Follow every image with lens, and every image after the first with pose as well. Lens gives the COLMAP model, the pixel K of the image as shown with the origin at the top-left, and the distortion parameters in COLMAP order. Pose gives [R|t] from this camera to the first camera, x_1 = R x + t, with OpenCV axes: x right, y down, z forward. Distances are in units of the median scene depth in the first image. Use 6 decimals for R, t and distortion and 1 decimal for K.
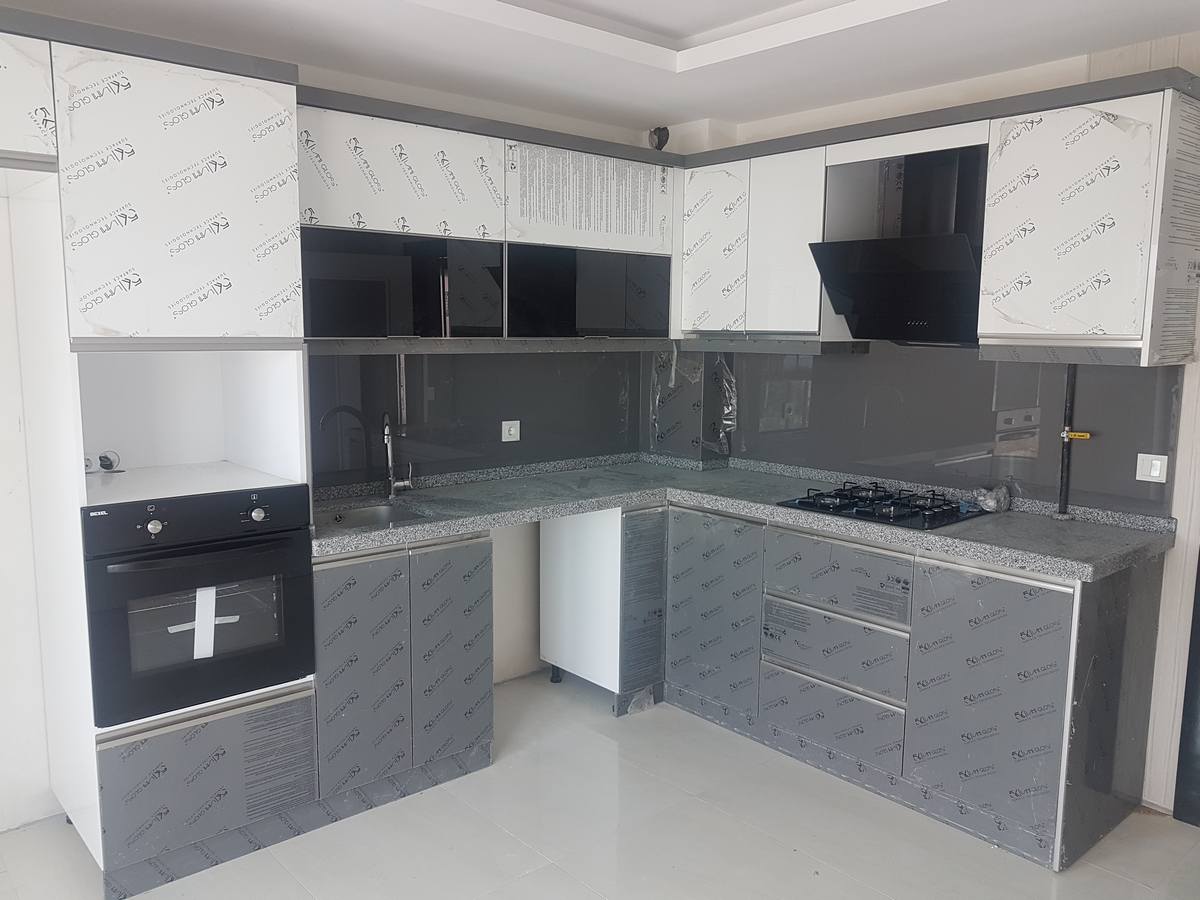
lens RADIAL K [[931.1, 0, 576.8], [0, 931.1, 450.3], [0, 0, 1]] dist [0.000080, -0.015062]
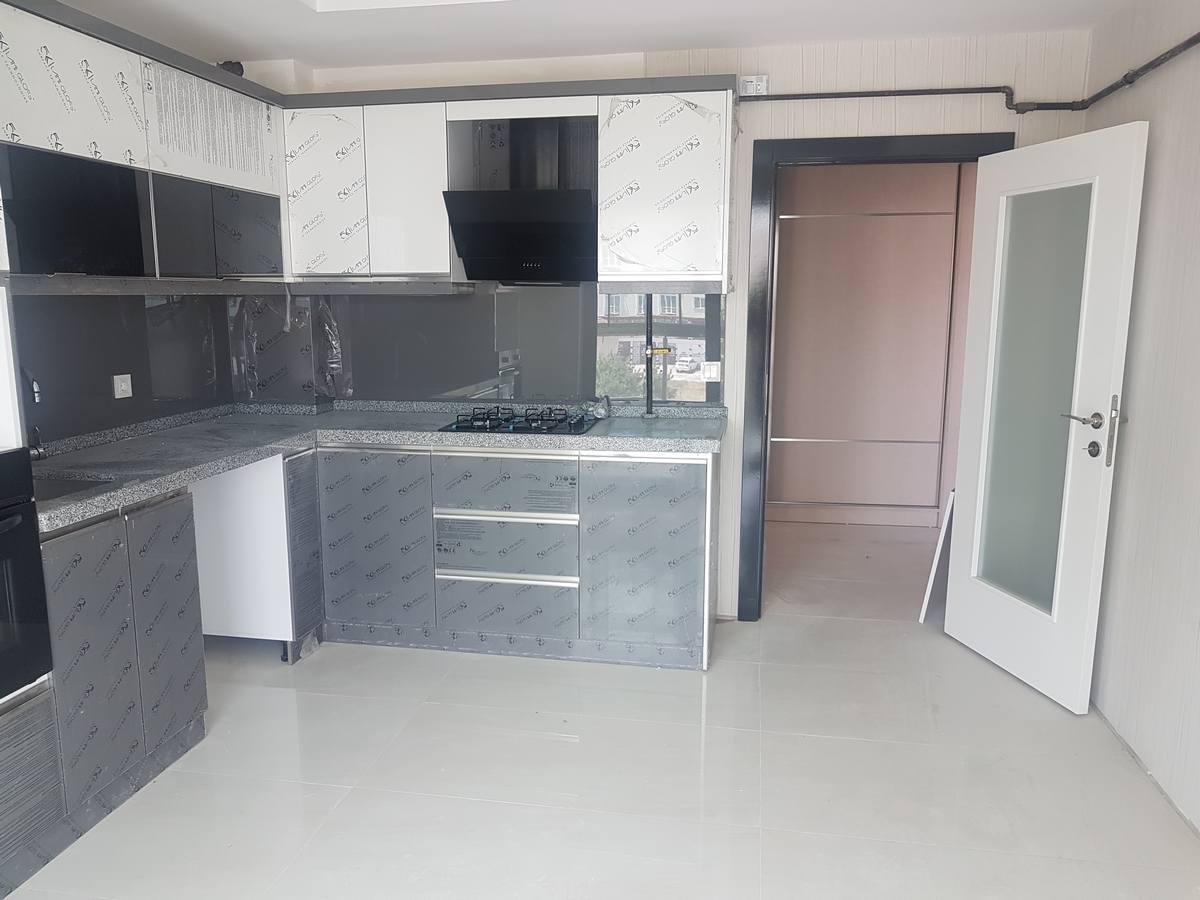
lens RADIAL K [[931.1, 0, 576.8], [0, 931.1, 450.3], [0, 0, 1]] dist [0.000080, -0.015062]
pose [[0.793125, -0.111117, 0.598838, -0.308876], [0.086676, 0.993802, 0.069607, 0.018270], [-0.602860, -0.003303, 0.797840, 0.028400]]
